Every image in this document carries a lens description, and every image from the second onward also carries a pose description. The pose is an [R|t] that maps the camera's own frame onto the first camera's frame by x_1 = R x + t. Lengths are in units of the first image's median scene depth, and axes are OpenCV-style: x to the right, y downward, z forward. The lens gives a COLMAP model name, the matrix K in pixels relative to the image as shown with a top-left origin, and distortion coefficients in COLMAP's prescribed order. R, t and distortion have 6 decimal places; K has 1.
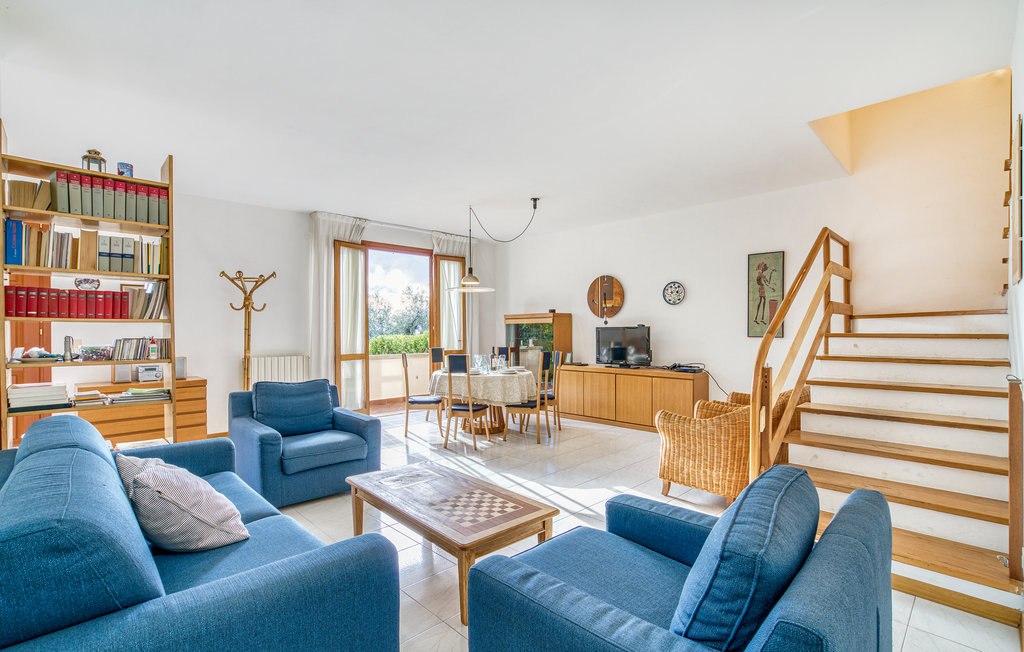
lens RADIAL K [[465.9, 0, 512.0], [0, 465.9, 326.0], [0, 0, 1]] dist [-0.000128, -0.000030]
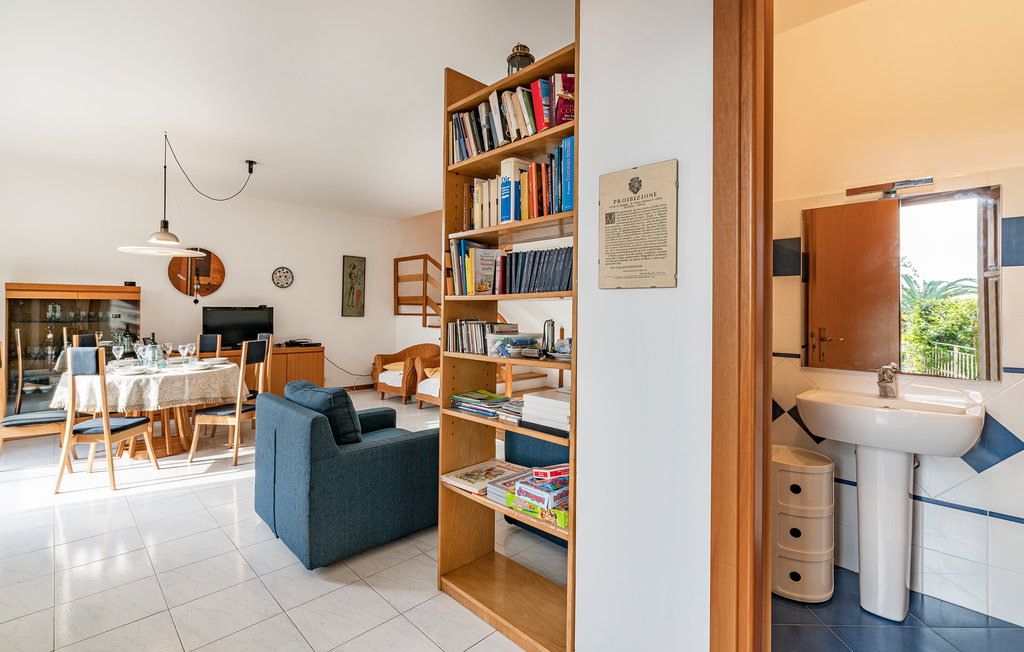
lens RADIAL K [[465.9, 0, 512.0], [0, 465.9, 326.0], [0, 0, 1]] dist [-0.000128, -0.000030]
pose [[0.005985, -0.025602, 0.999654, -0.763611], [-0.014852, 0.999560, 0.025688, 0.008905], [-0.999872, -0.015000, 0.005602, 0.443314]]
